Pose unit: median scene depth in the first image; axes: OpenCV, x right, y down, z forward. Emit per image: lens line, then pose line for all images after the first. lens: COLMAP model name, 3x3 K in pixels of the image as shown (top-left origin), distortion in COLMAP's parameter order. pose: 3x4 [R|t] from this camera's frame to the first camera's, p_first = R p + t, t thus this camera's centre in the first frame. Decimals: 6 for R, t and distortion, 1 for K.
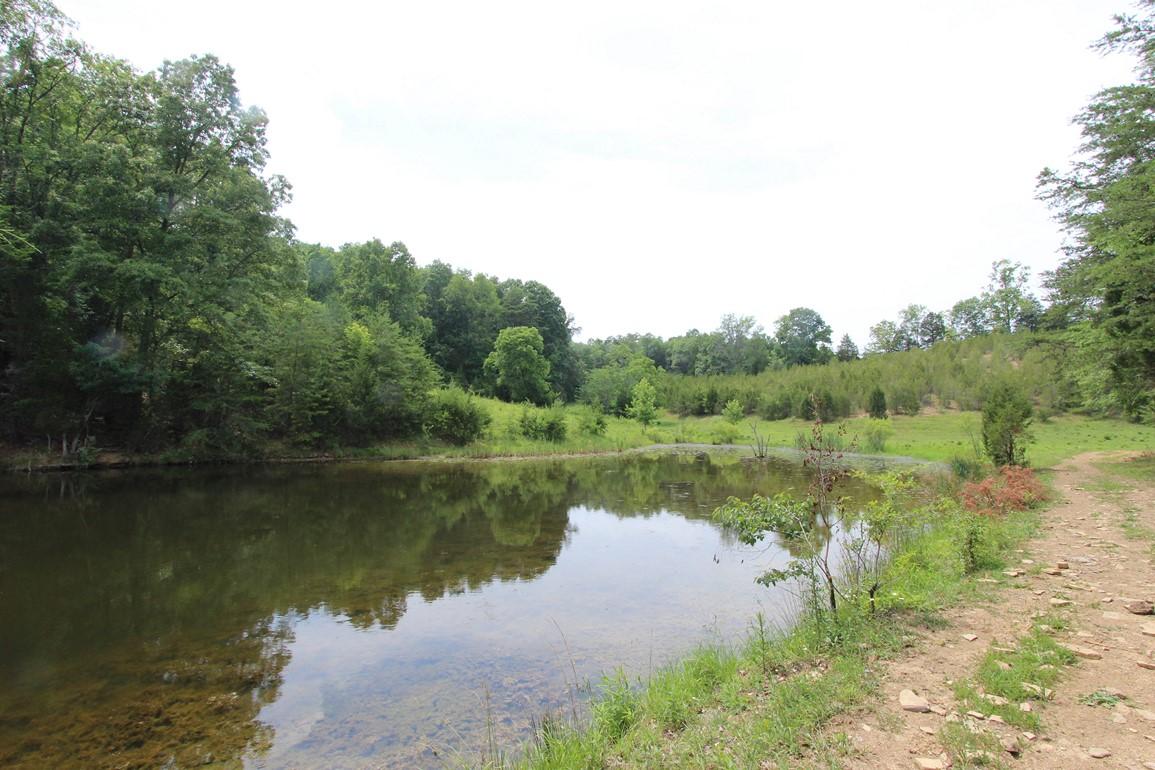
lens RADIAL K [[584.2, 0, 576.5], [0, 584.2, 388.2], [0, 0, 1]] dist [0.000624, 0.000018]
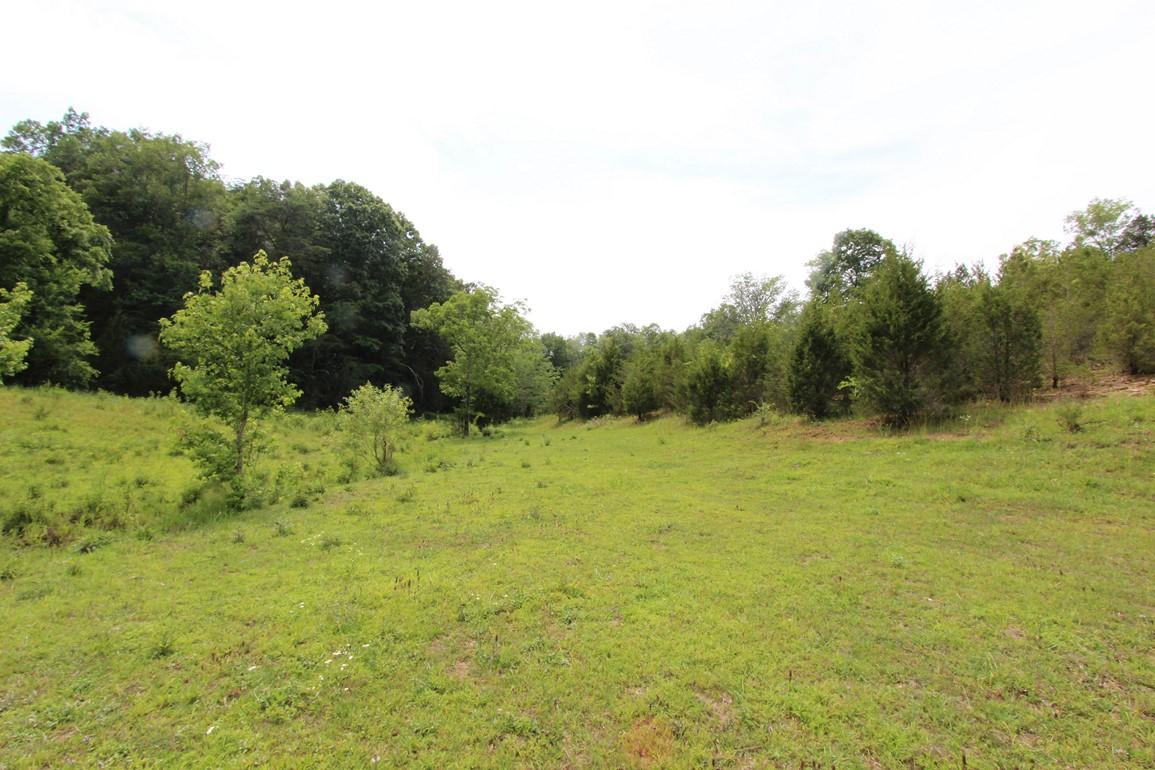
lens RADIAL K [[540.7, 0, 578.5], [0, 540.7, 386.9], [0, 0, 1]] dist [-0.021176, 0.004727]
pose [[0.989246, 0.008405, -0.146019, 0.202117], [-0.015591, 0.998719, -0.048140, 0.032675], [0.145427, 0.049899, 0.988110, 0.472528]]
